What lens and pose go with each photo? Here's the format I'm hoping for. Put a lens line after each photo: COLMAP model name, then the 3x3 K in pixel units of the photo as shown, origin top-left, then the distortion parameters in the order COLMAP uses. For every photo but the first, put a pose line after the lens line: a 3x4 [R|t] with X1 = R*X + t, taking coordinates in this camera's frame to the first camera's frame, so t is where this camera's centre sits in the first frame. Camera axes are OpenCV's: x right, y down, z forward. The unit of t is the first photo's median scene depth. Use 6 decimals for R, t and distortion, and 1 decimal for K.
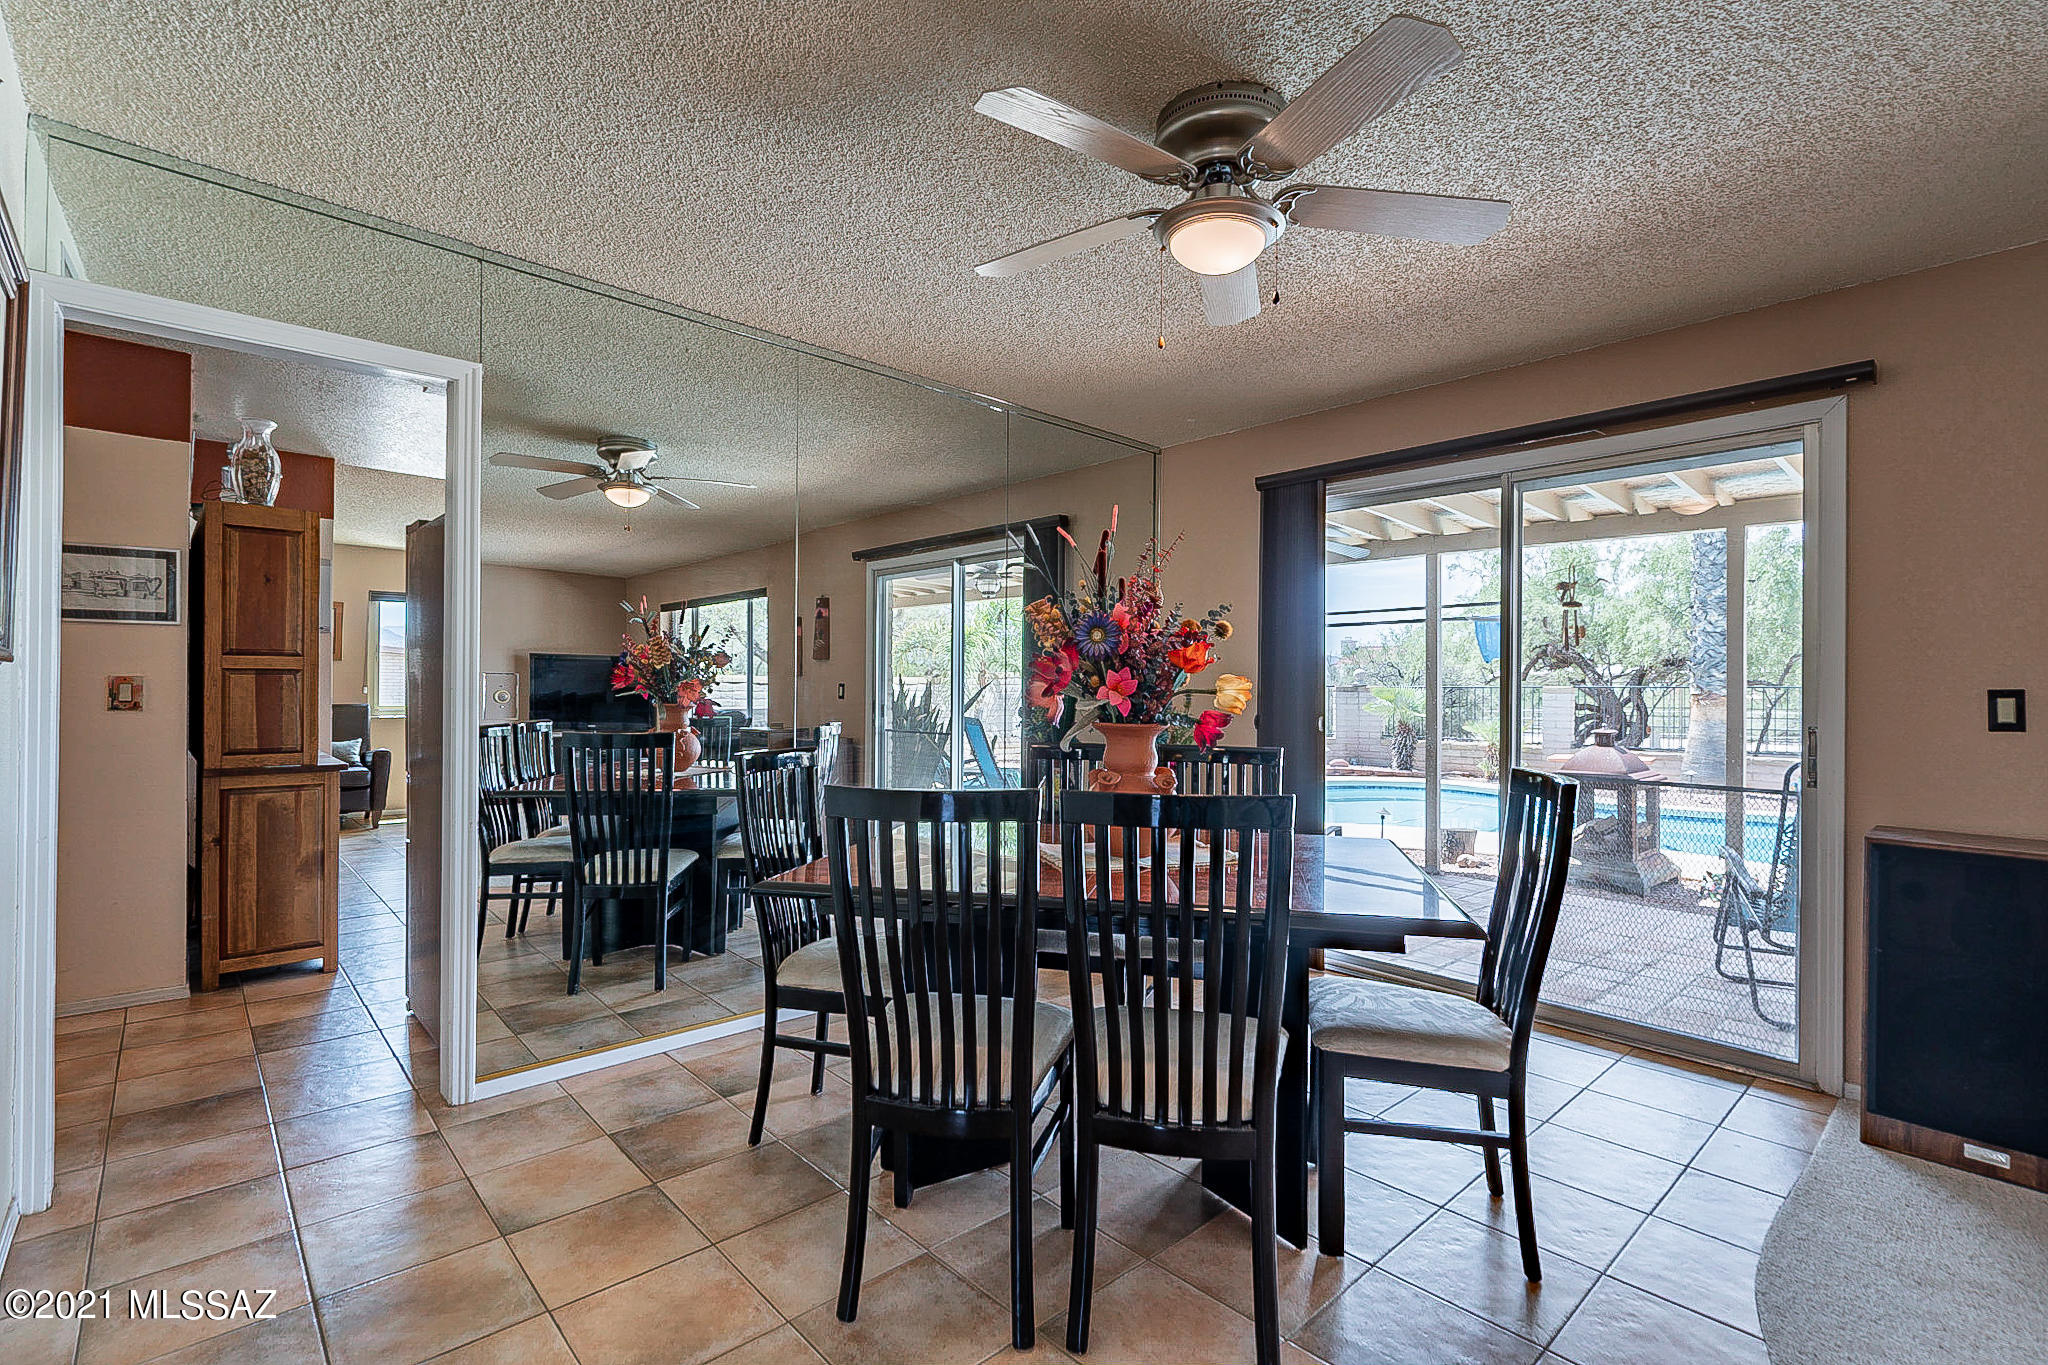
lens RADIAL K [[941.1, 0, 1019.9], [0, 941.1, 684.5], [0, 0, 1]] dist [0.000294, 0.001325]
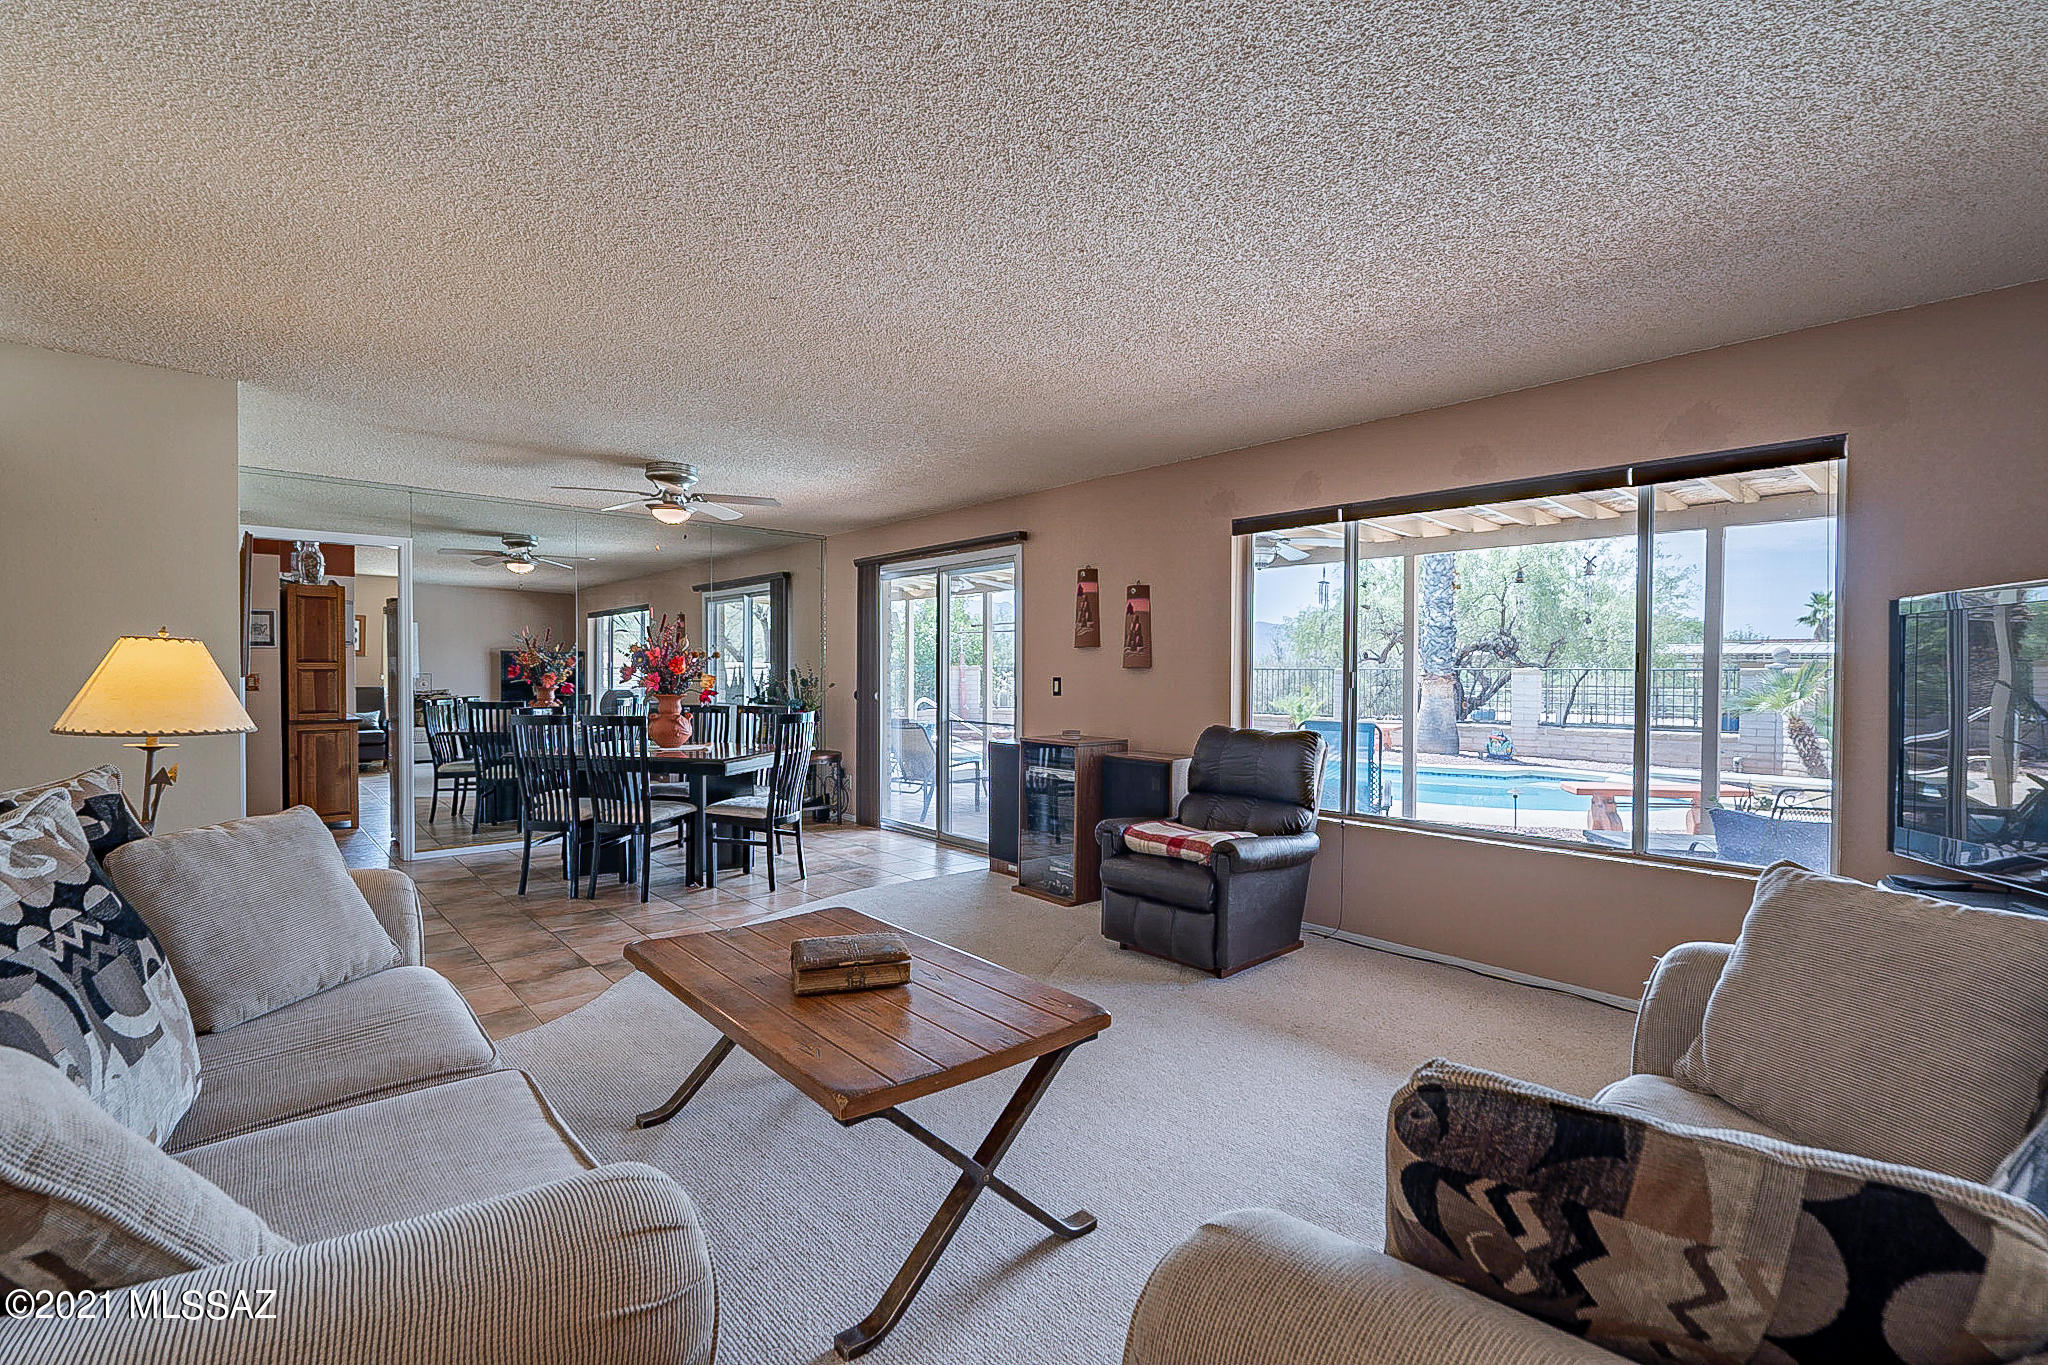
lens RADIAL K [[941.1, 0, 1019.9], [0, 941.1, 684.5], [0, 0, 1]] dist [0.000294, 0.001325]
pose [[0.999588, -0.004207, -0.028396, 0.671142], [0.004780, 0.999786, 0.020115, -0.016754], [0.028305, -0.020242, 0.999394, -0.864755]]
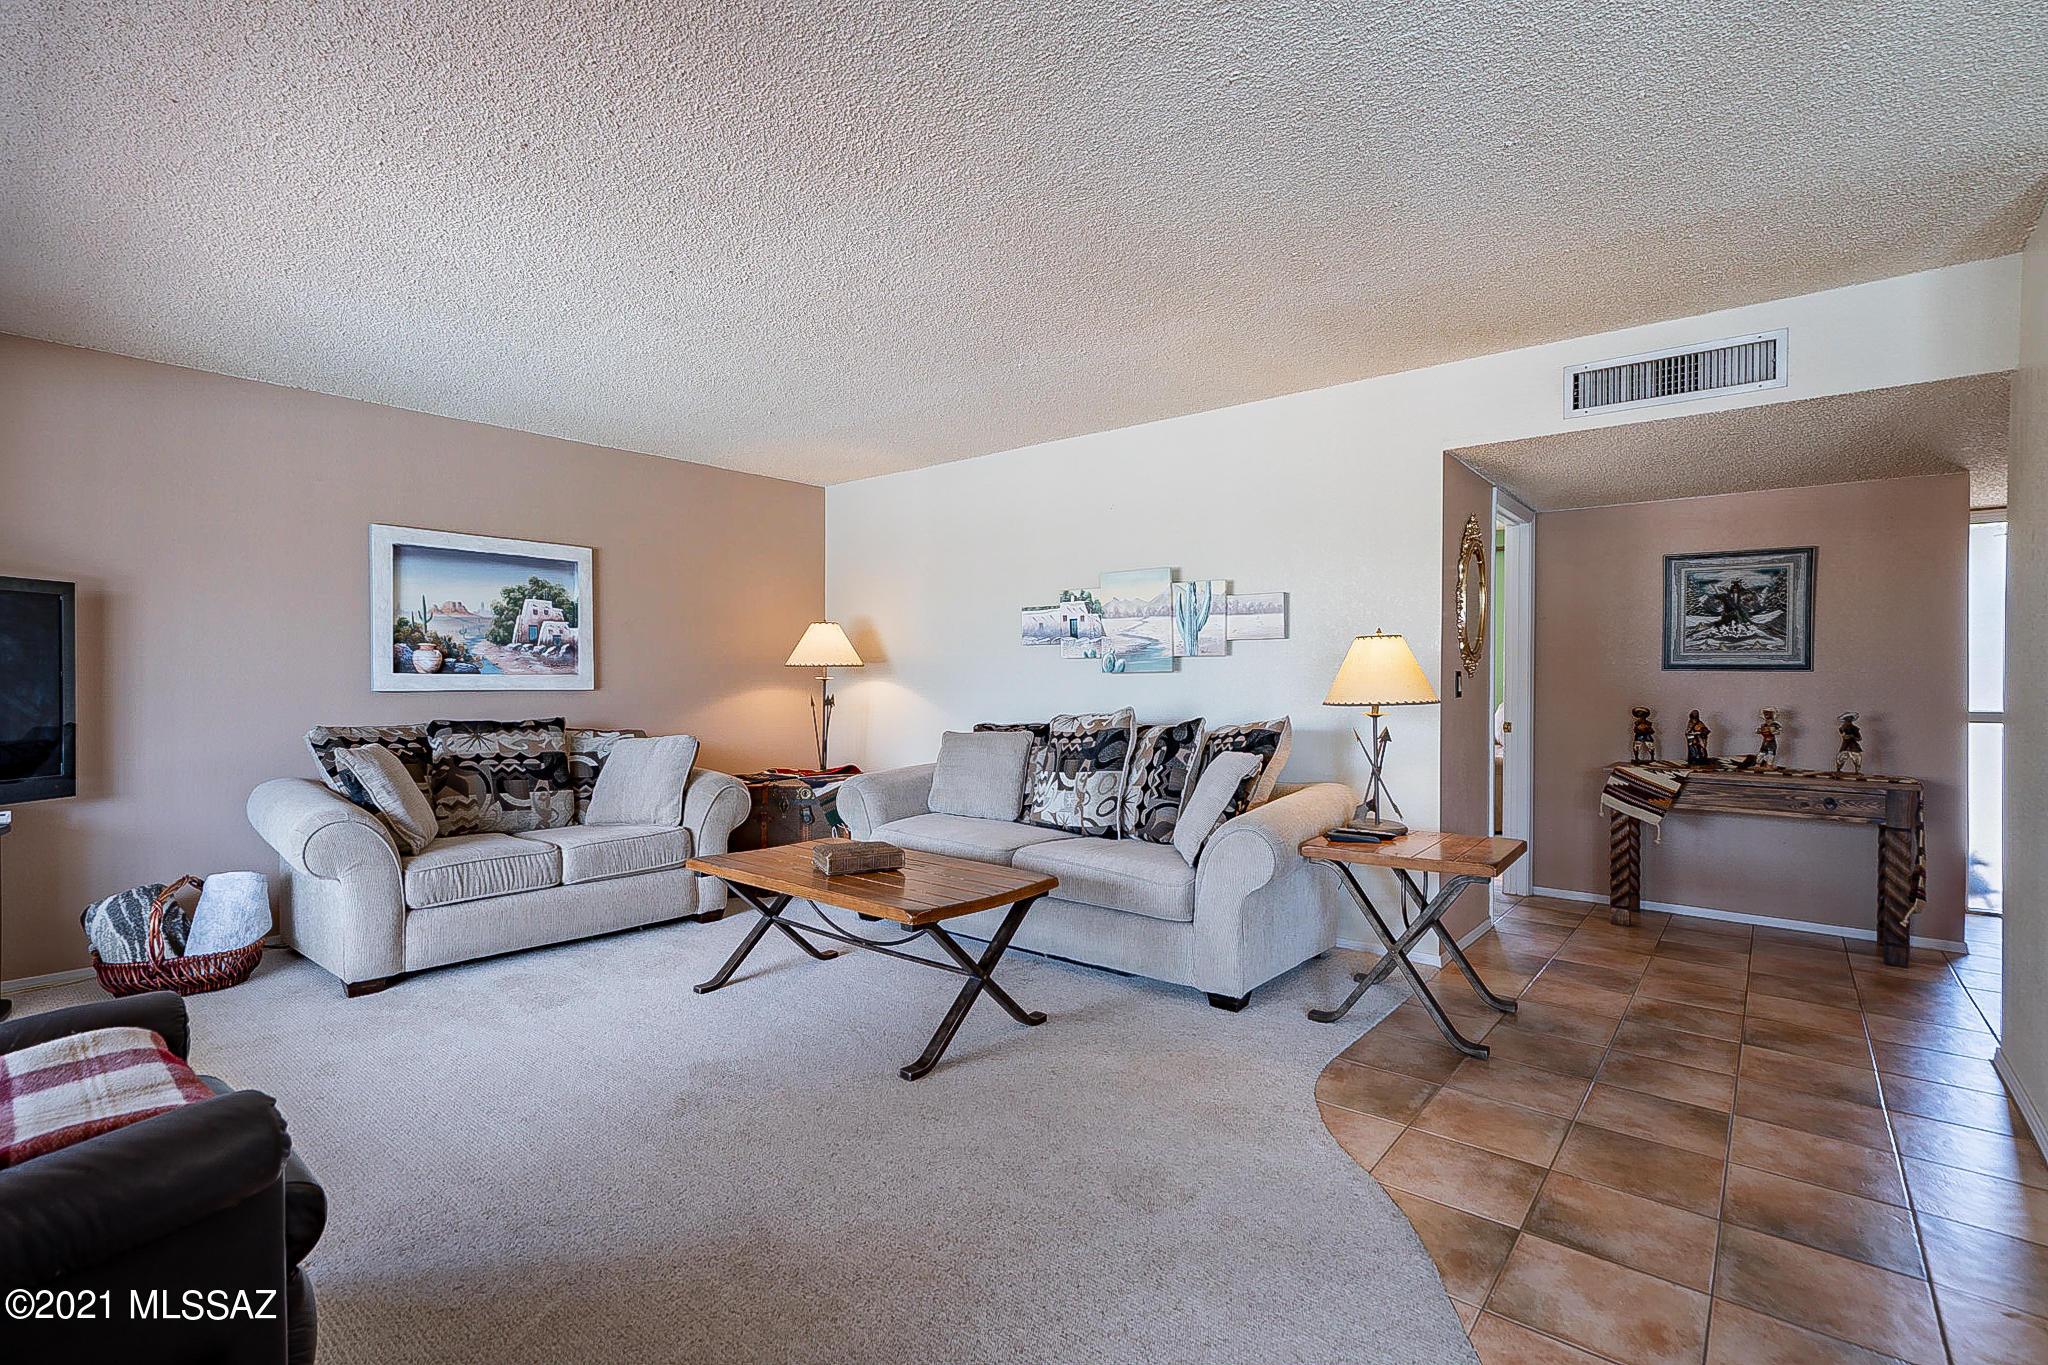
lens RADIAL K [[941.1, 0, 1019.9], [0, 941.1, 684.5], [0, 0, 1]] dist [0.000294, 0.001325]
pose [[-0.989414, -0.016678, -0.144161, 0.523039], [-0.016049, 0.999856, -0.005528, 0.018629], [0.144232, -0.003156, -0.989539, 0.608118]]
